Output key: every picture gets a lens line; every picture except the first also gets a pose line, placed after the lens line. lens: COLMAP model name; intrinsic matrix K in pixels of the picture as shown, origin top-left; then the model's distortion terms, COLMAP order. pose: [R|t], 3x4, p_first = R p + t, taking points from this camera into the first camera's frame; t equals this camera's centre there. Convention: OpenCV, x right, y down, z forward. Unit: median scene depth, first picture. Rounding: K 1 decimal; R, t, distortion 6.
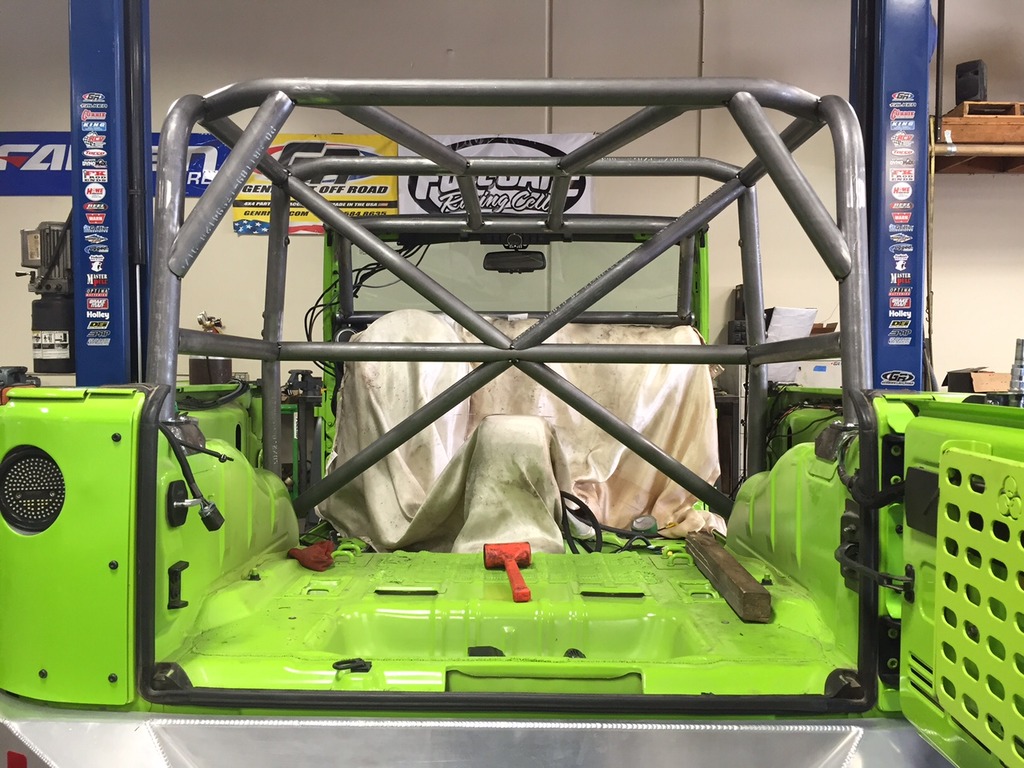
lens RADIAL K [[868.2, 0, 512.0], [0, 868.2, 384.0], [0, 0, 1]] dist [0.074709, -0.111128]
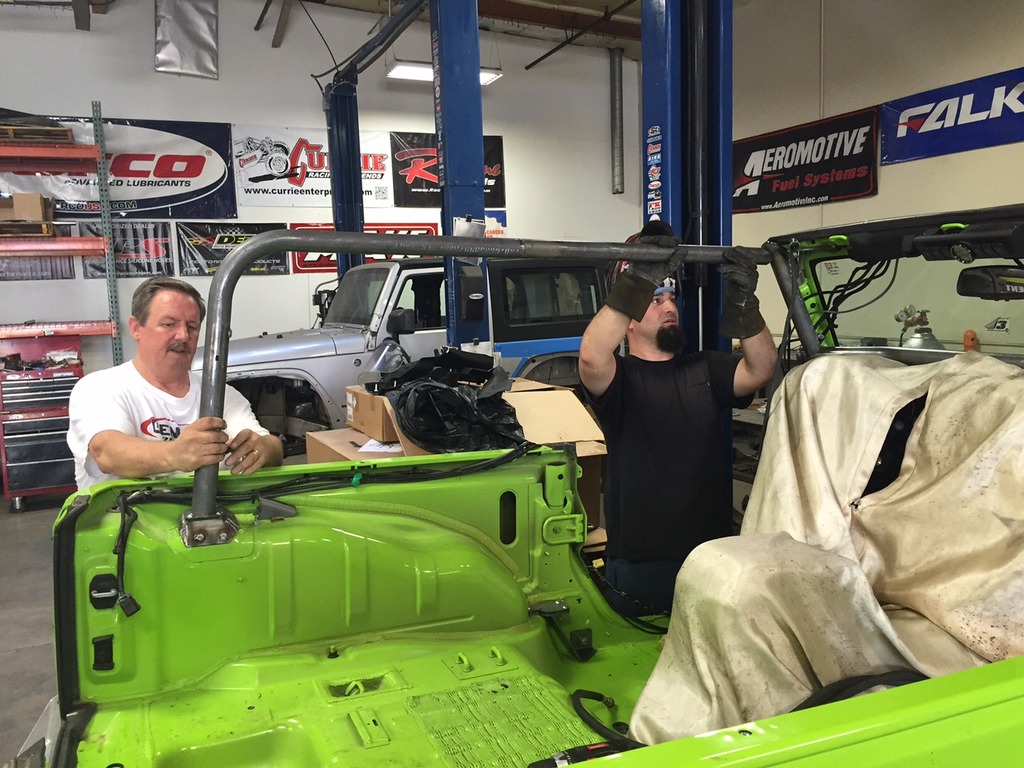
lens RADIAL K [[868.2, 0, 512.0], [0, 868.2, 384.0], [0, 0, 1]] dist [0.074709, -0.111128]
pose [[0.403250, 0.087215, -0.910924, 0.180559], [-0.005923, 0.995676, 0.092708, -0.052206], [0.915071, -0.031989, 0.402023, 0.178960]]
